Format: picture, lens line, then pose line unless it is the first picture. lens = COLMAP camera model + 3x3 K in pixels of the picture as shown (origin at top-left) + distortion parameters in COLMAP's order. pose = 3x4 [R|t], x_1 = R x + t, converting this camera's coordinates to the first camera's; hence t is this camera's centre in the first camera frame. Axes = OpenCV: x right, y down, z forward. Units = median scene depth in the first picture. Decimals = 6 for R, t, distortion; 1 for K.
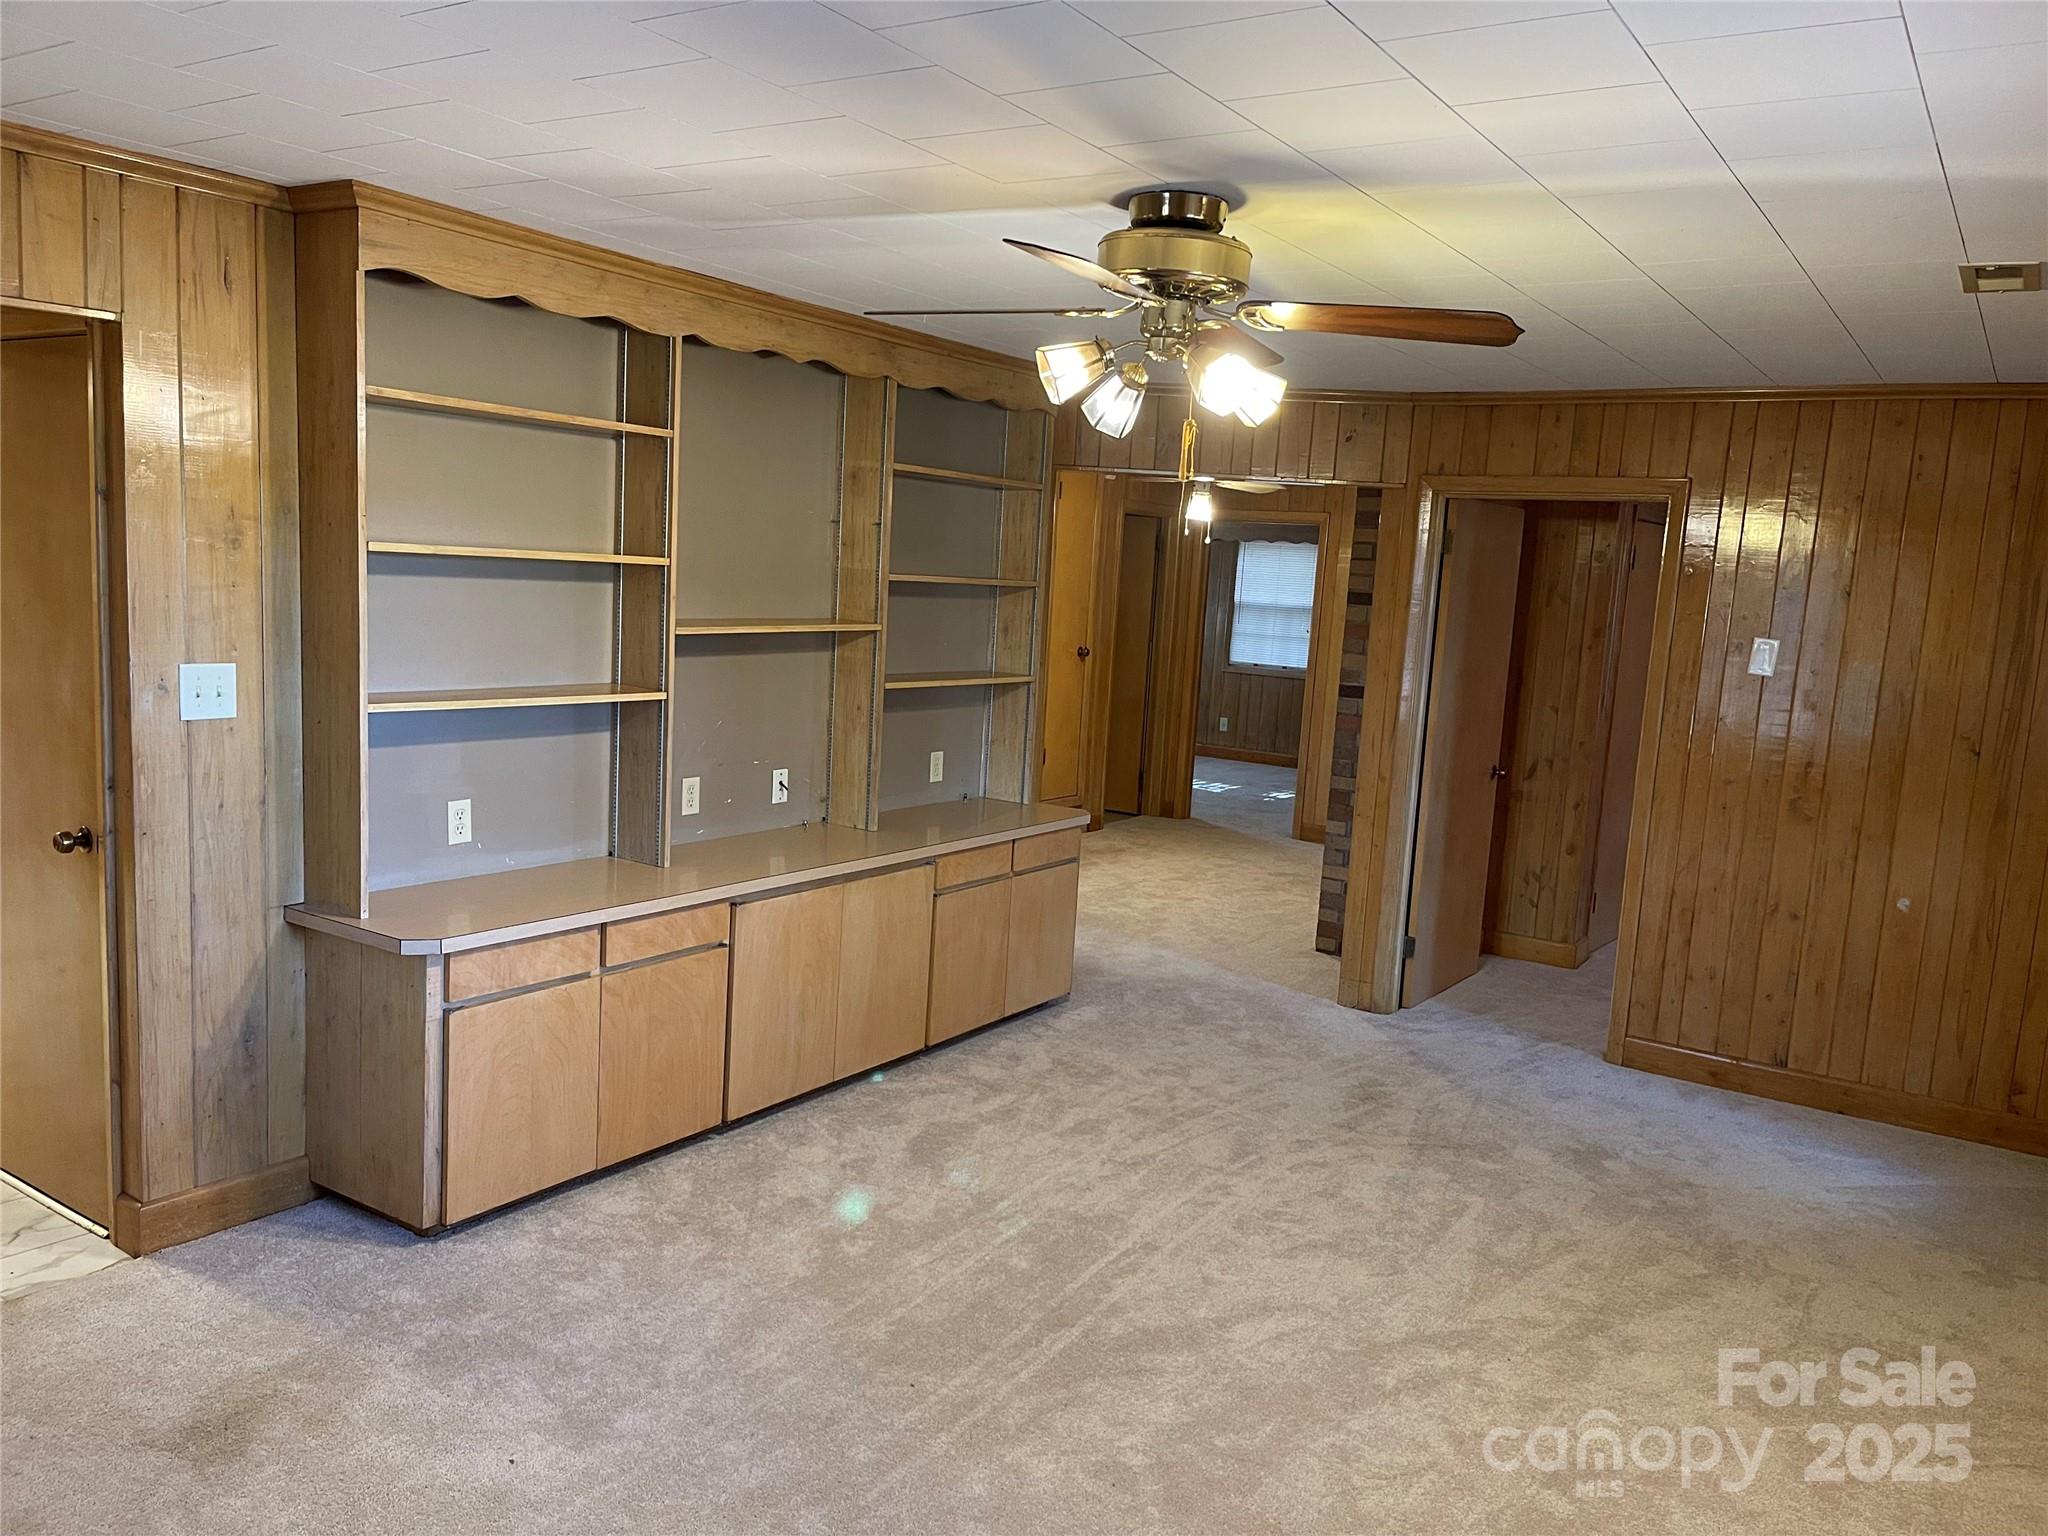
lens RADIAL K [[1539.7, 0, 1032.3], [0, 1539.7, 775.2], [0, 0, 1]] dist [0.044248, -0.029280]
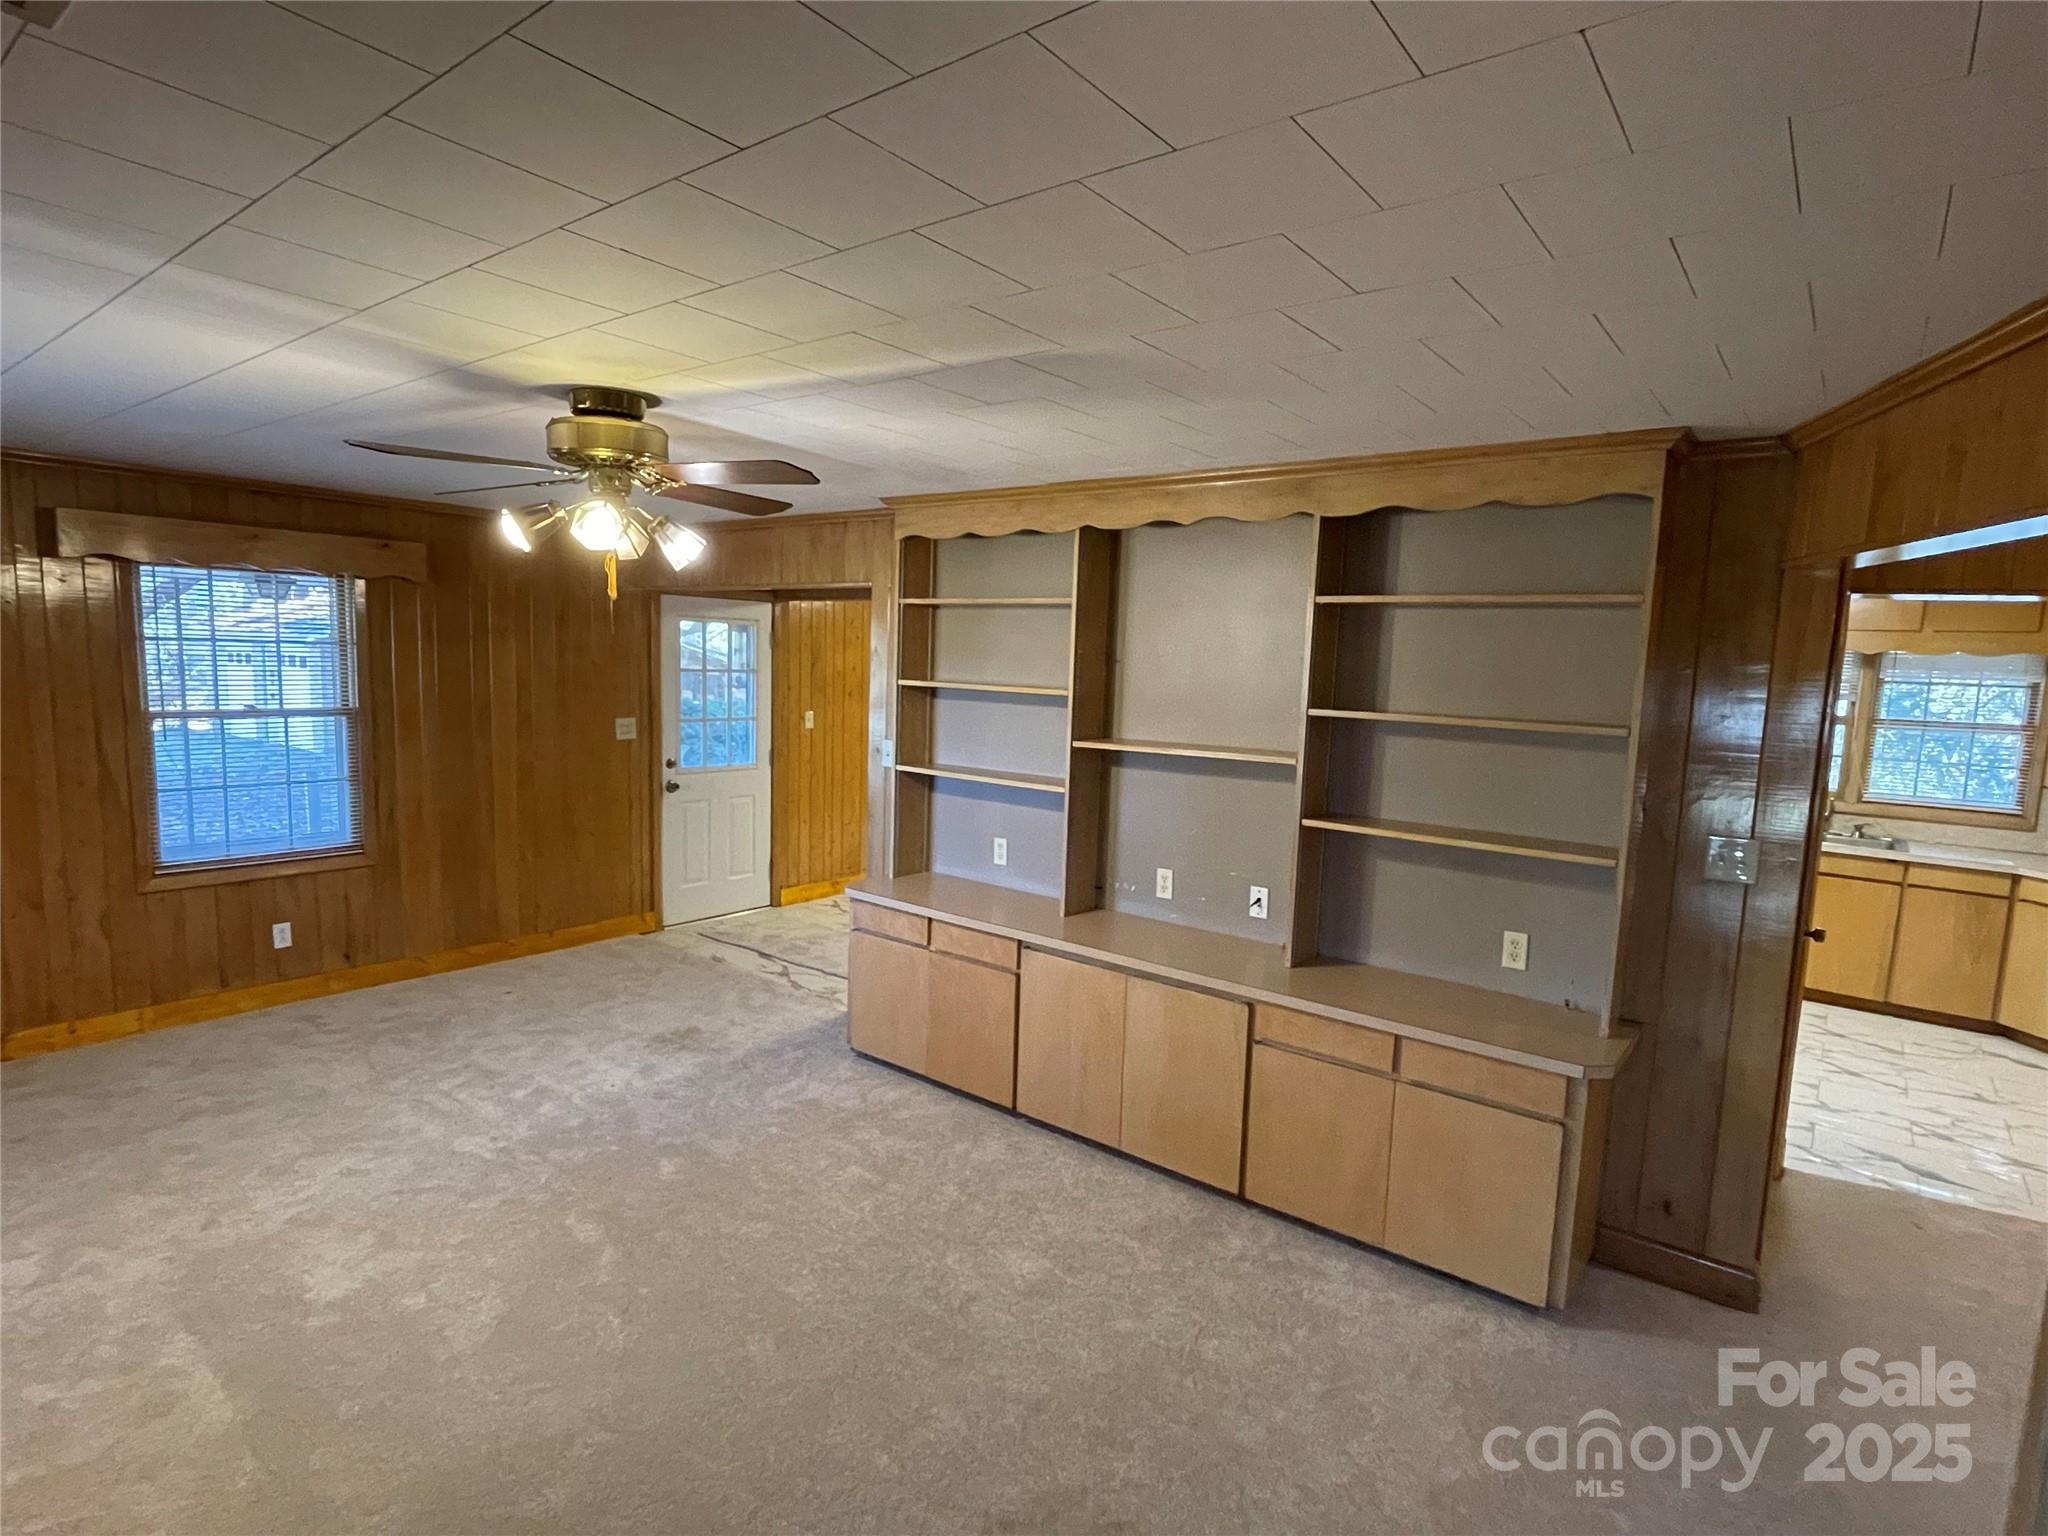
lens RADIAL K [[1057.8, 0, 1031.4], [0, 1057.8, 770.6], [0, 0, 1]] dist [-0.000217, -0.002747]
pose [[-0.084238, 0.043834, -0.995481, 0.622715], [-0.175894, 0.982690, 0.058155, -0.105251], [0.980798, 0.179998, -0.075070, 0.929153]]
